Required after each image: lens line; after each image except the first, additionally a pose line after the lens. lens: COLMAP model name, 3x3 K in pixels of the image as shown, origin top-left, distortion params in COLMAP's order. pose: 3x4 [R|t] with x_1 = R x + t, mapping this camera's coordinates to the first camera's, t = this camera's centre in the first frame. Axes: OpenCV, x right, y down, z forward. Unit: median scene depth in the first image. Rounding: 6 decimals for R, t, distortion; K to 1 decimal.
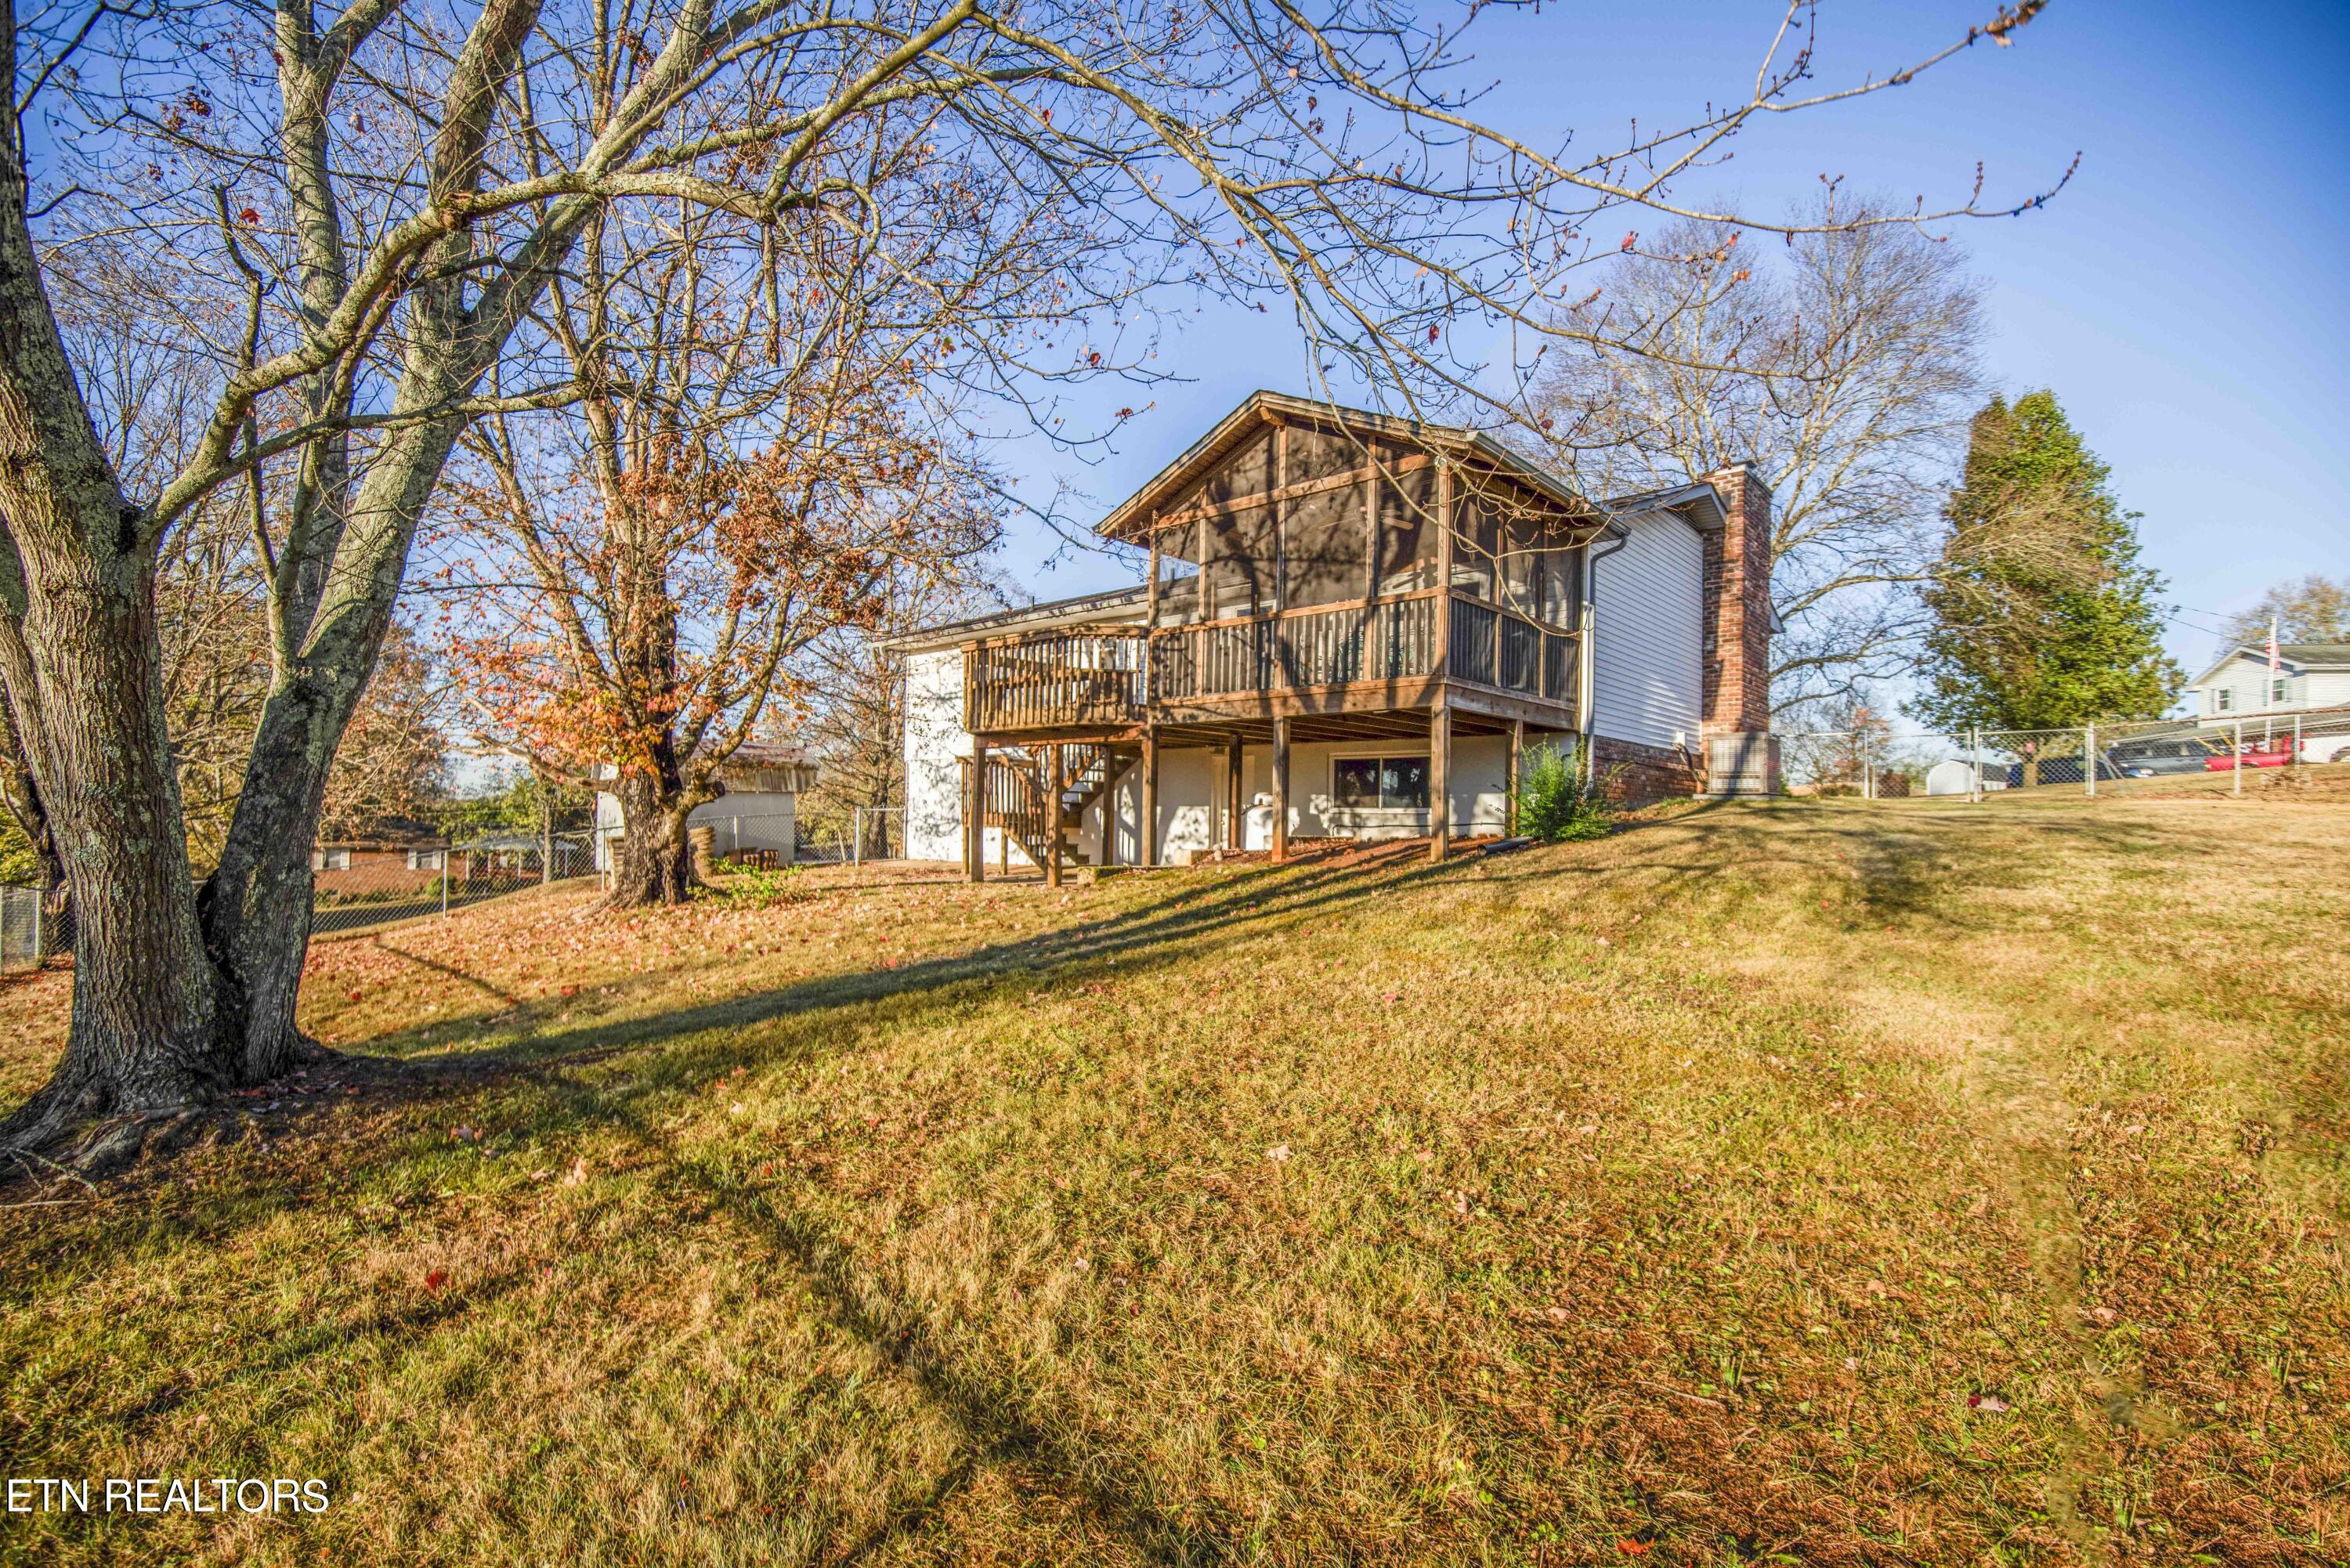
lens RADIAL K [[1065.7, 0, 1176.9], [0, 1065.7, 801.6], [0, 0, 1]] dist [0.004316, -0.022767]
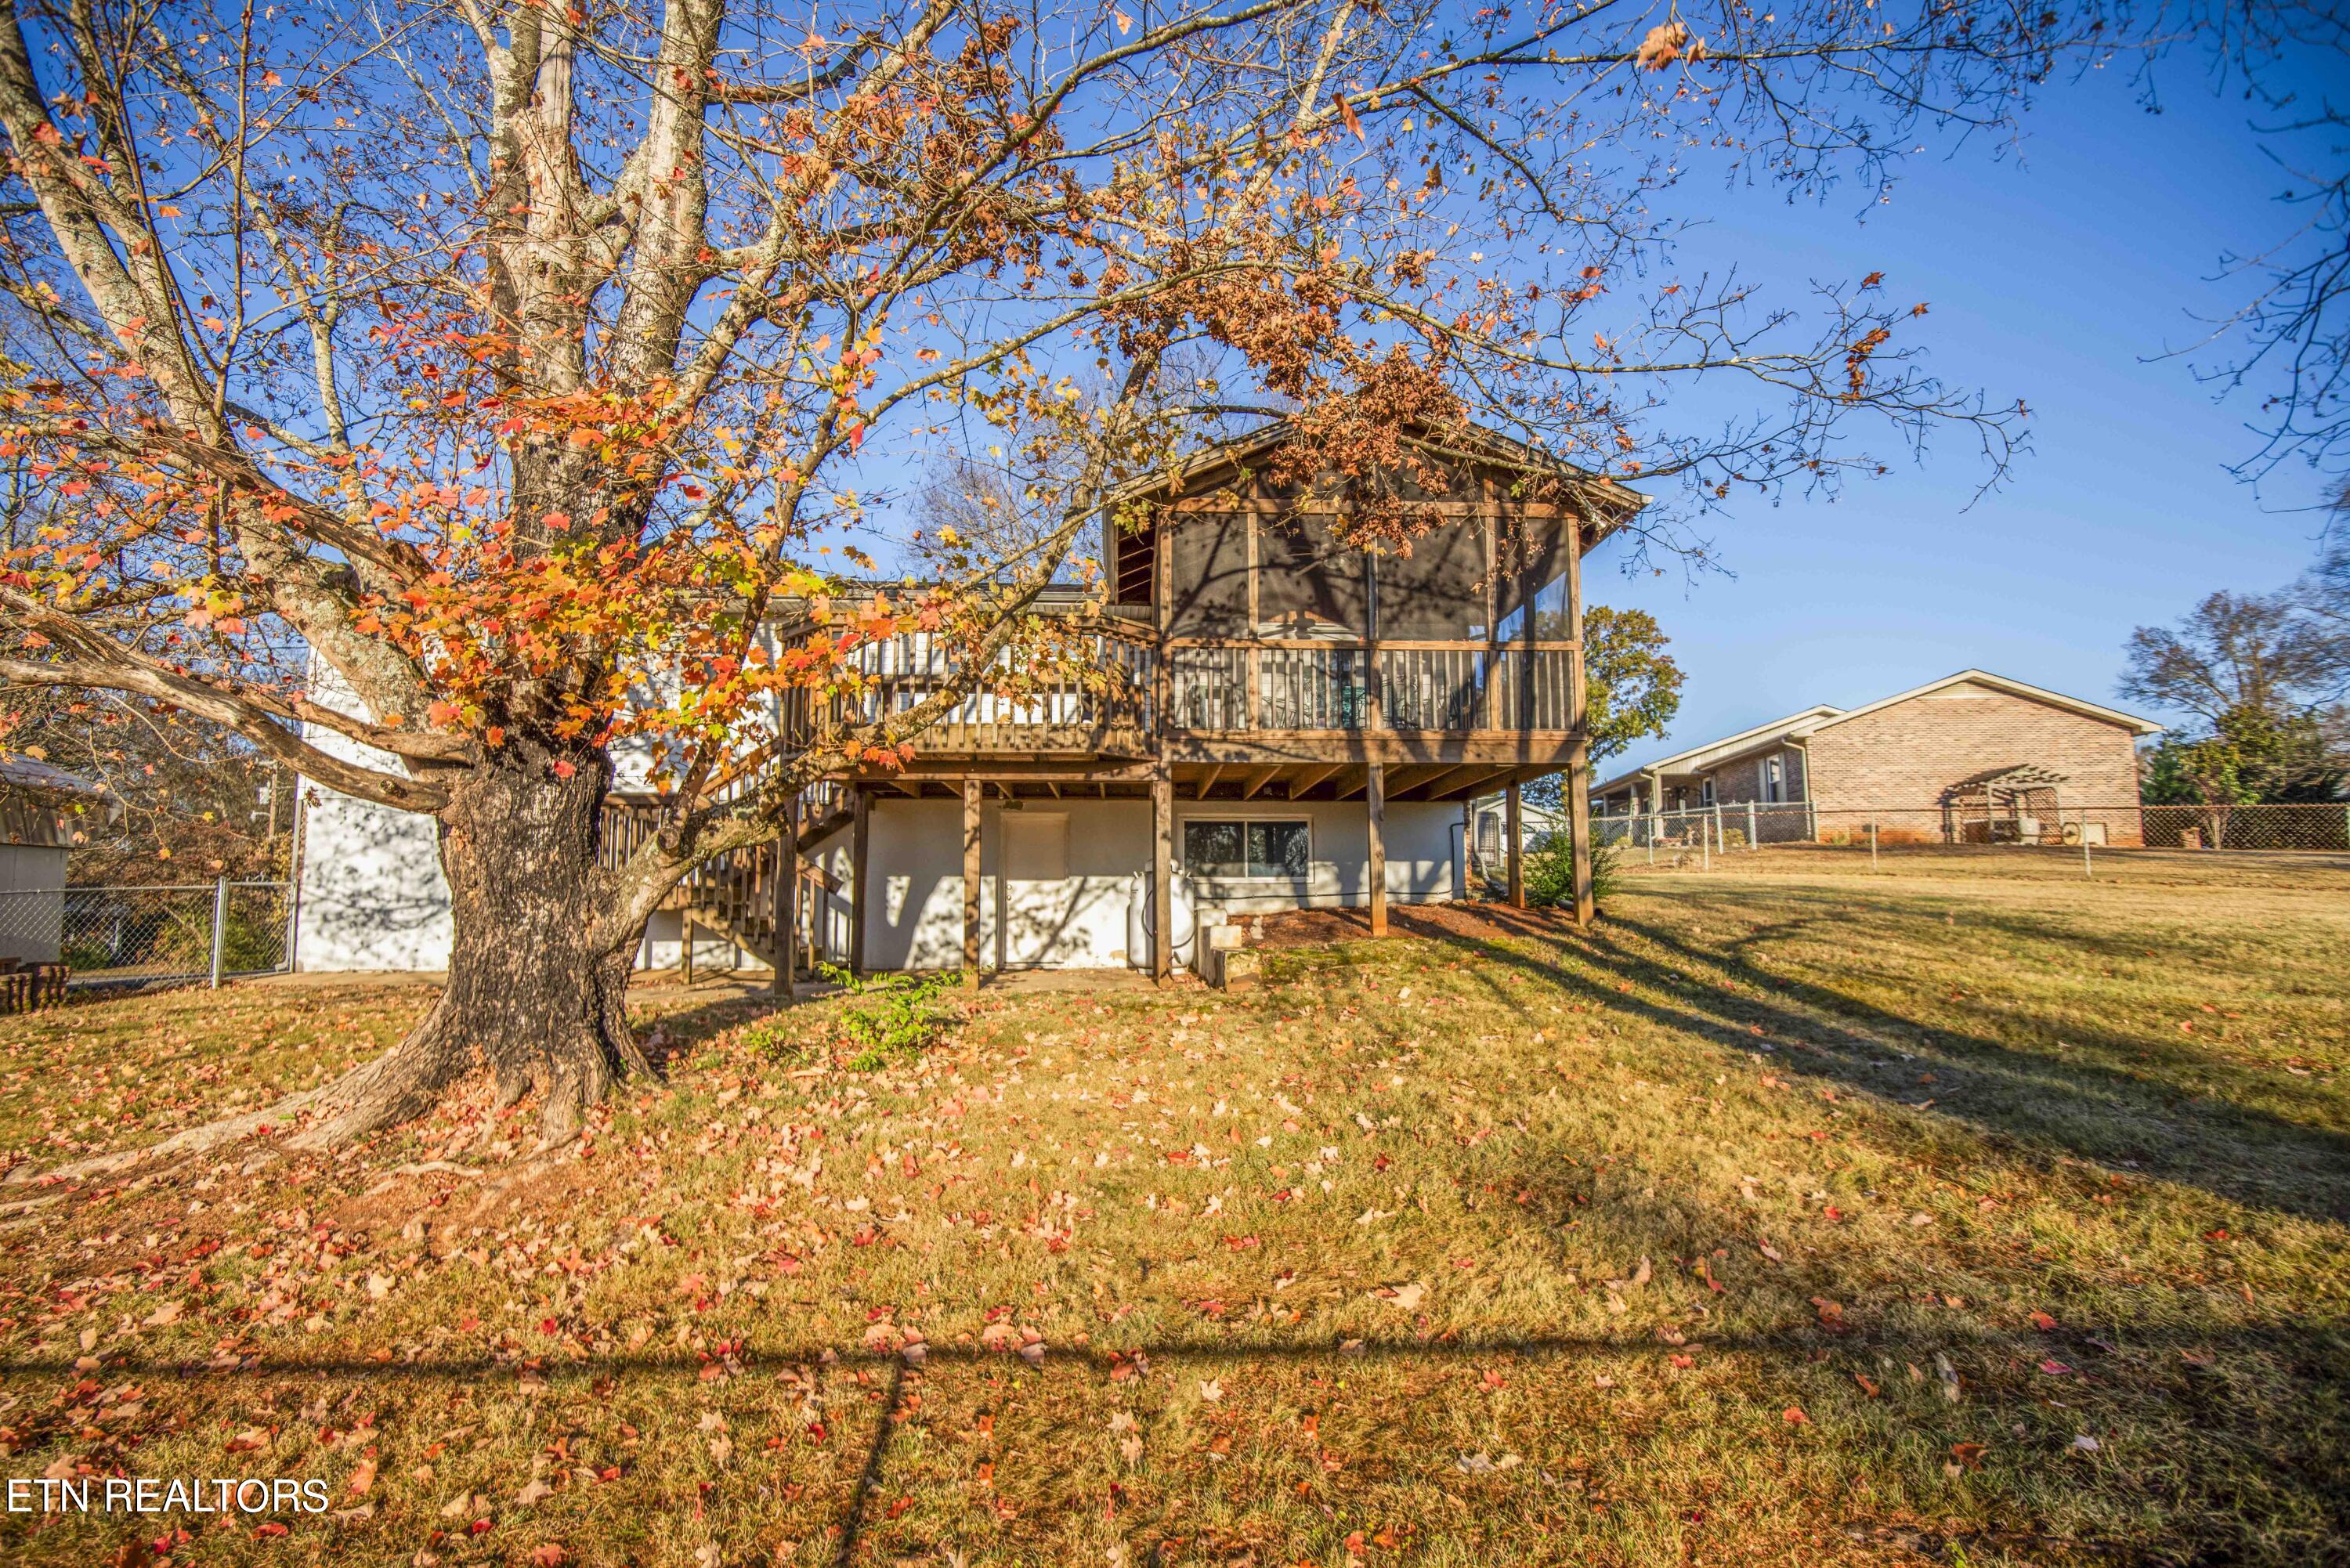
lens RADIAL K [[1065.7, 0, 1176.9], [0, 1065.7, 801.6], [0, 0, 1]] dist [0.004316, -0.022767]
pose [[0.704136, 0.056096, 0.707845, -0.577245], [0.001858, 0.996726, -0.080837, 0.018003], [-0.710062, 0.058235, 0.701727, 0.489372]]
